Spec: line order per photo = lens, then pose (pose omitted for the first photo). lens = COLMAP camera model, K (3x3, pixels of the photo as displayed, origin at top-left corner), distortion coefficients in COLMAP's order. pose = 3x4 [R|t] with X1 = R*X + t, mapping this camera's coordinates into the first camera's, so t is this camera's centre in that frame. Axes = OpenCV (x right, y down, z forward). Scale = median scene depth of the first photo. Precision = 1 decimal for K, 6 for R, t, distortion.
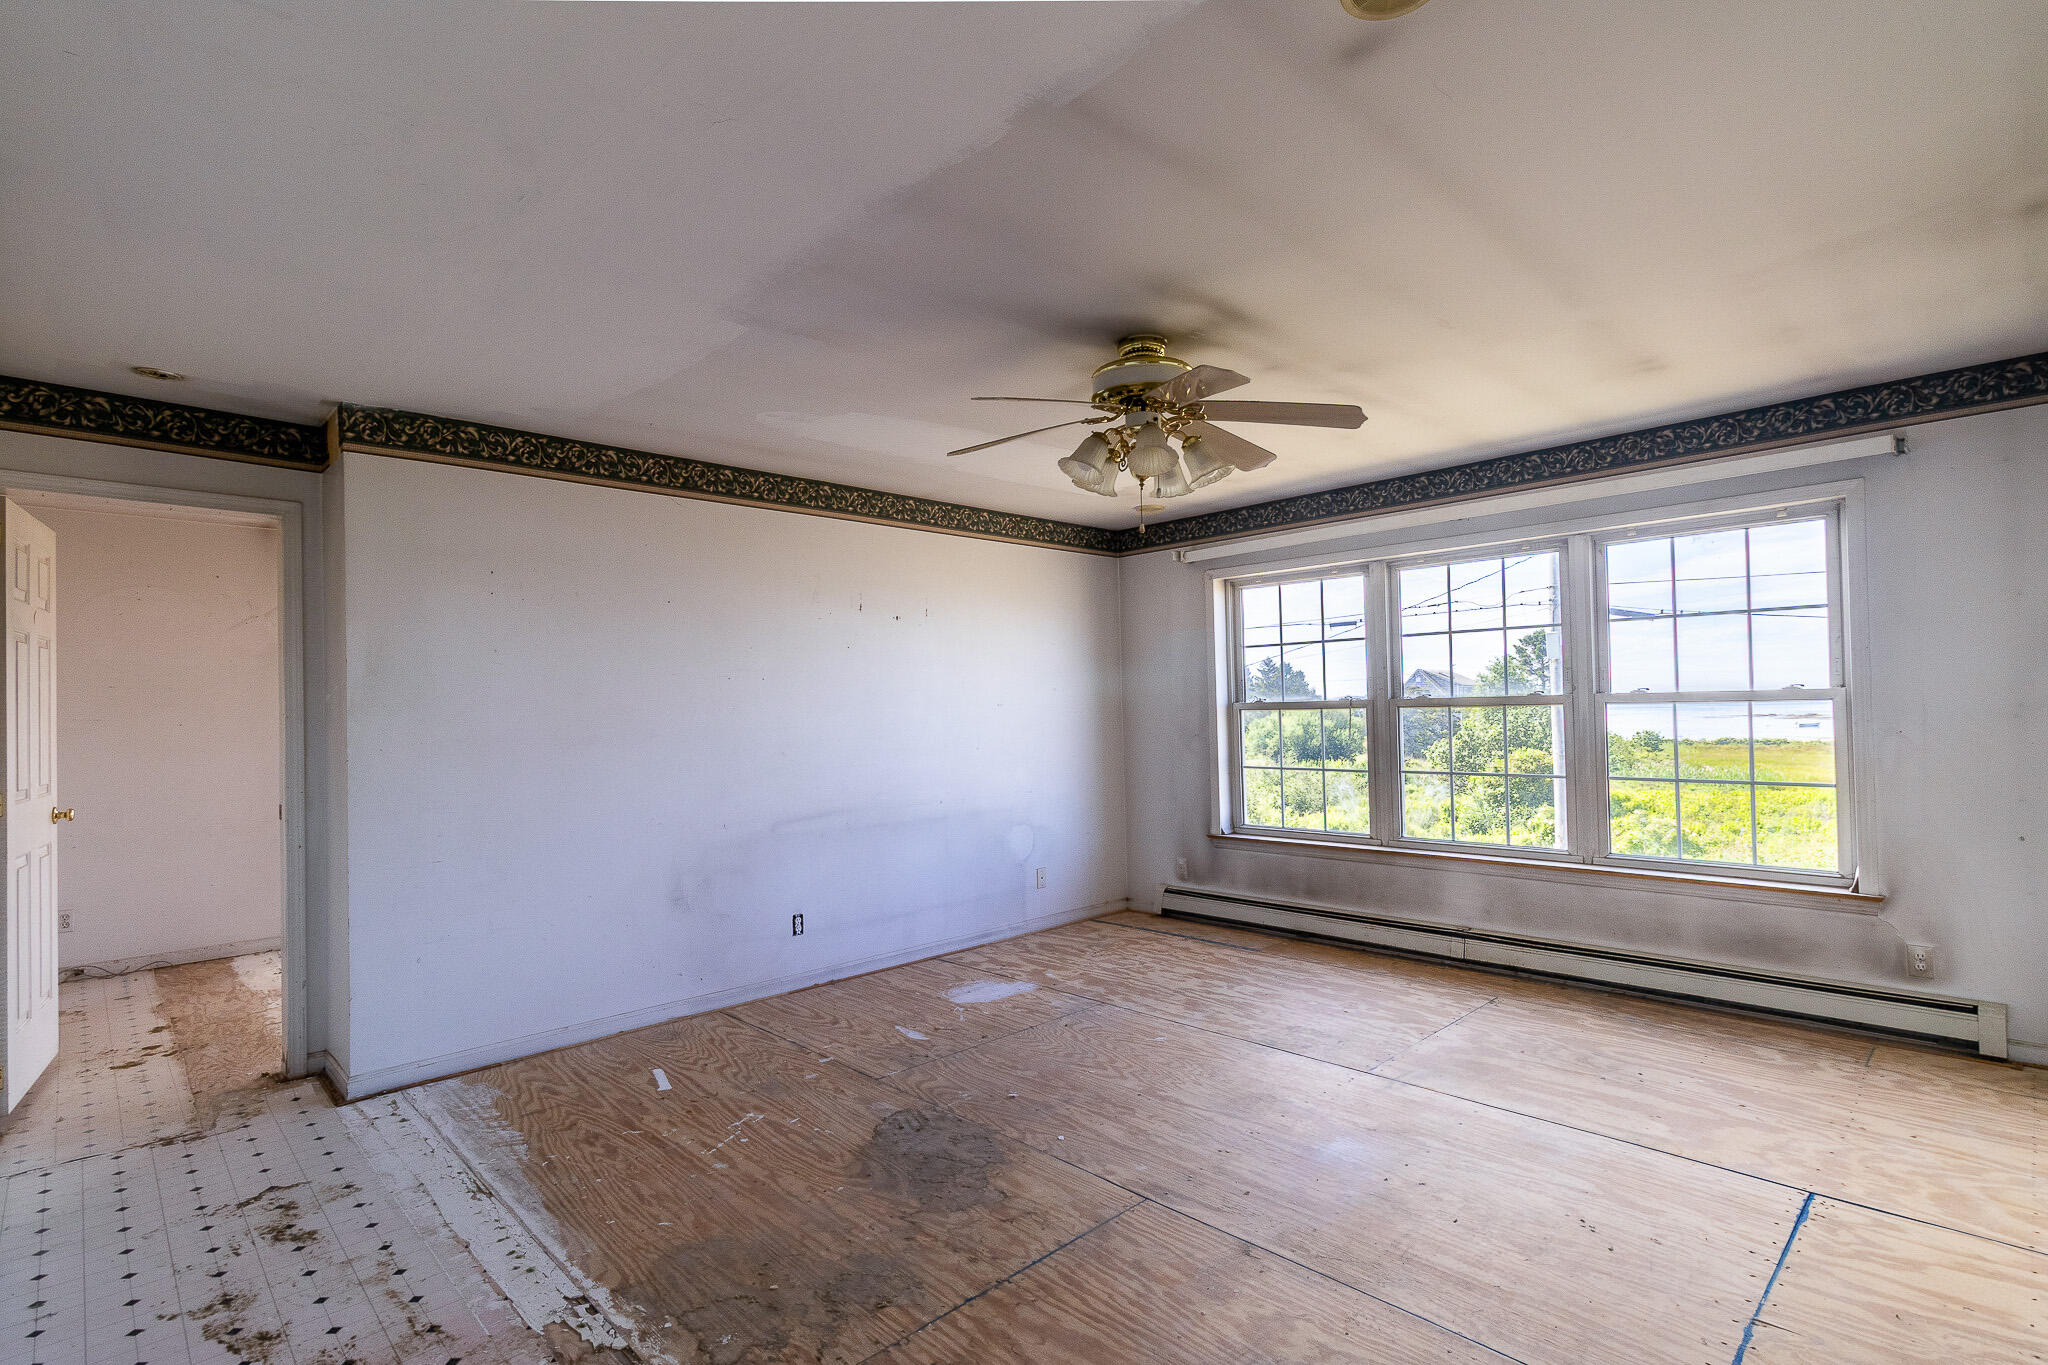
lens RADIAL K [[950.0, 0, 1031.5], [0, 950.0, 695.6], [0, 0, 1]] dist [-0.001461, 0.000409]
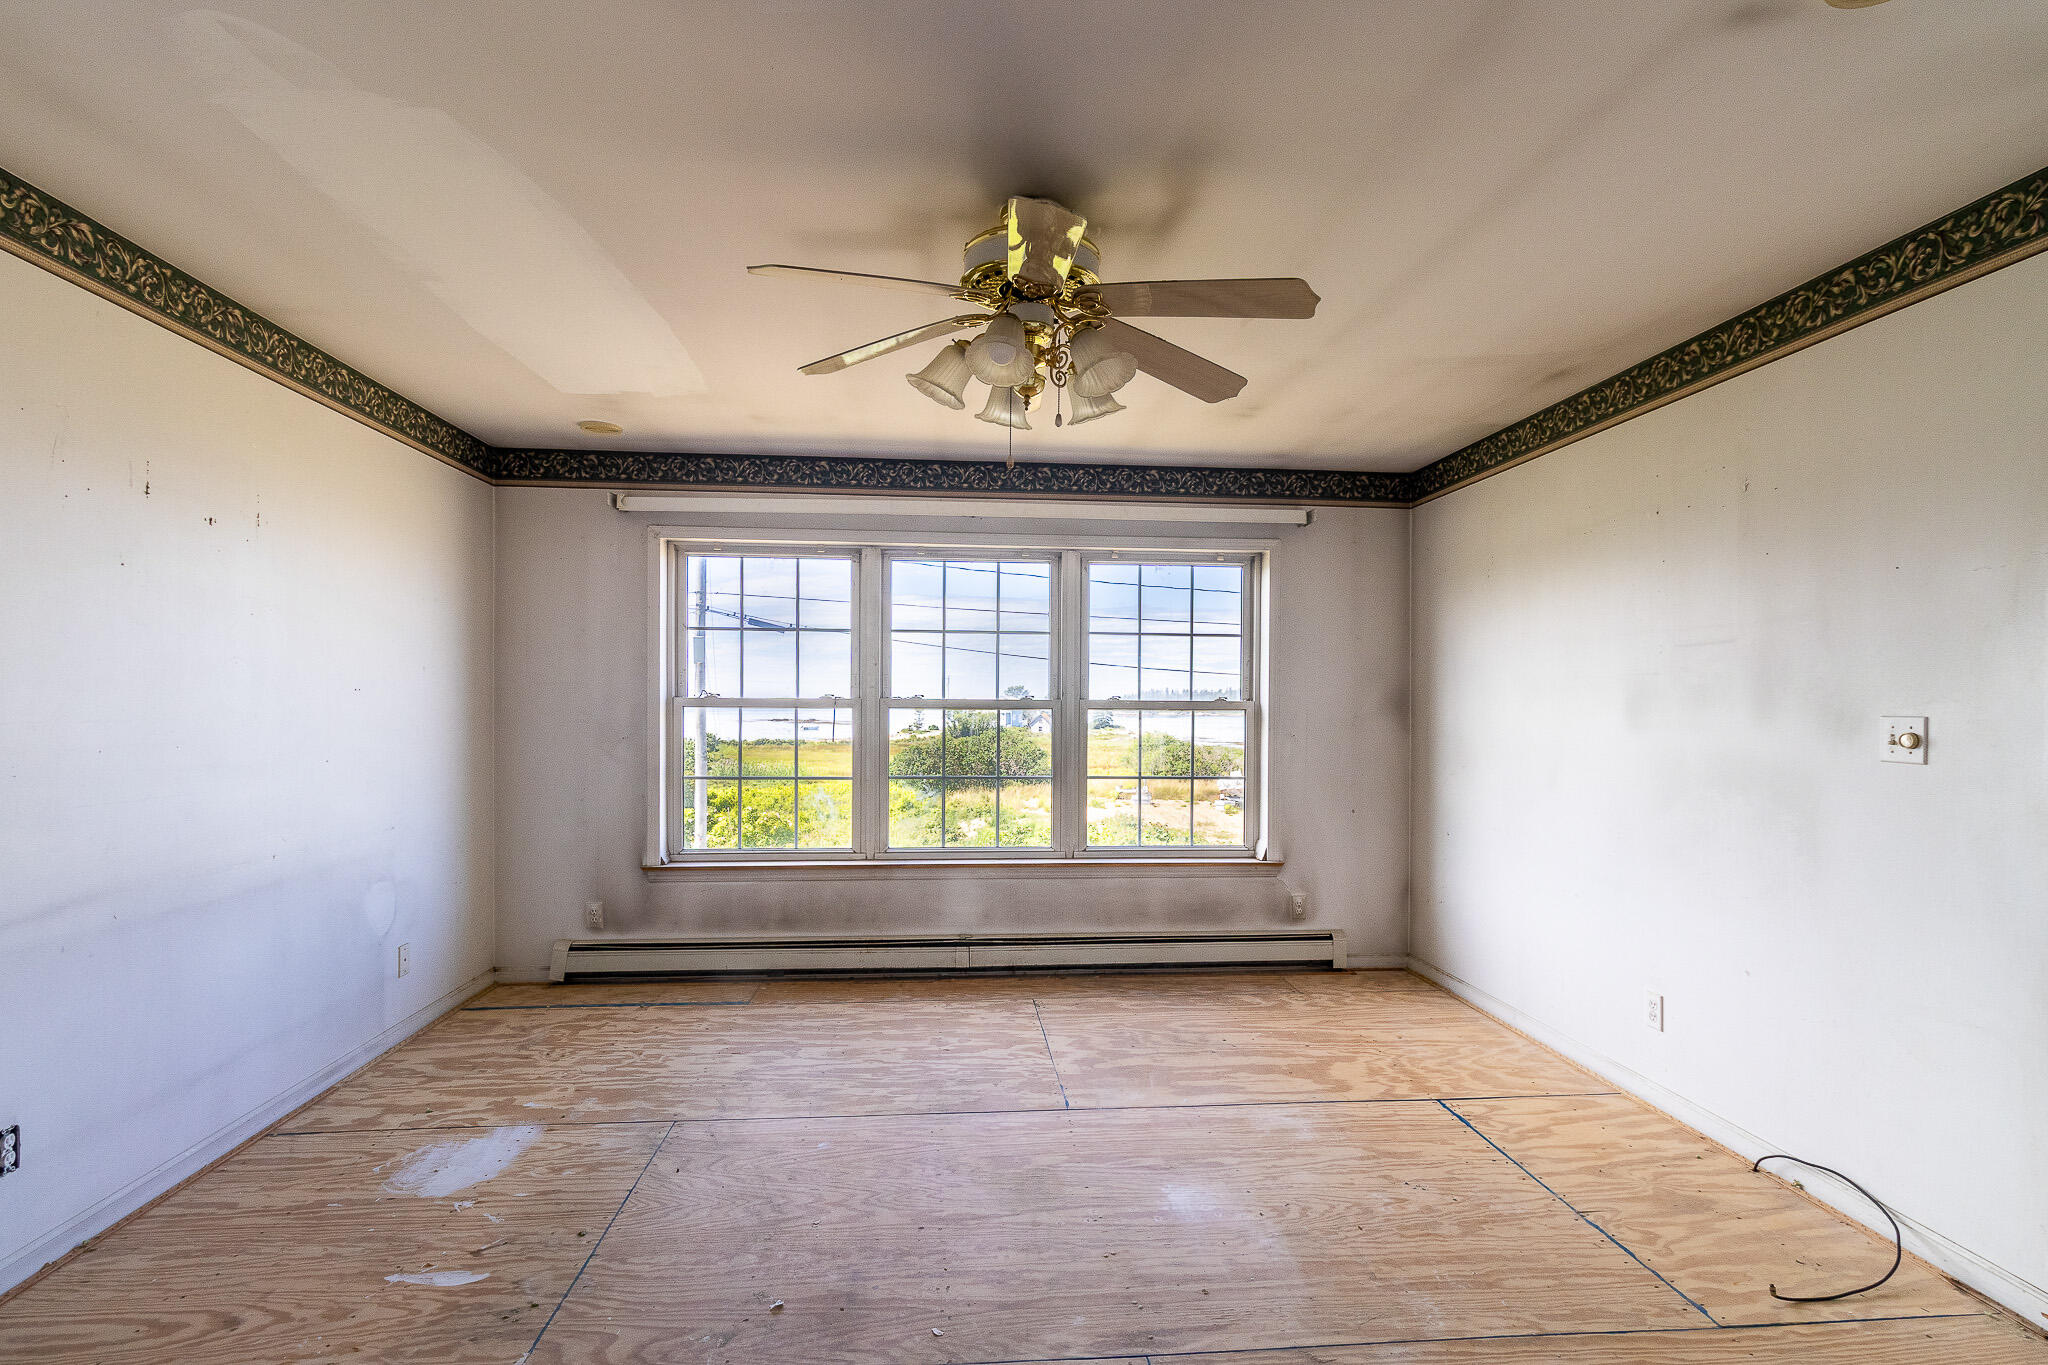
lens RADIAL K [[991.4, 0, 1022.2], [0, 991.4, 711.3], [0, 0, 1]] dist [-0.000664, 0.001104]
pose [[0.641592, 0.018508, 0.766822, -0.299685], [-0.032121, 0.999480, 0.002752, 0.009508], [-0.766373, -0.026397, 0.641853, 0.313145]]
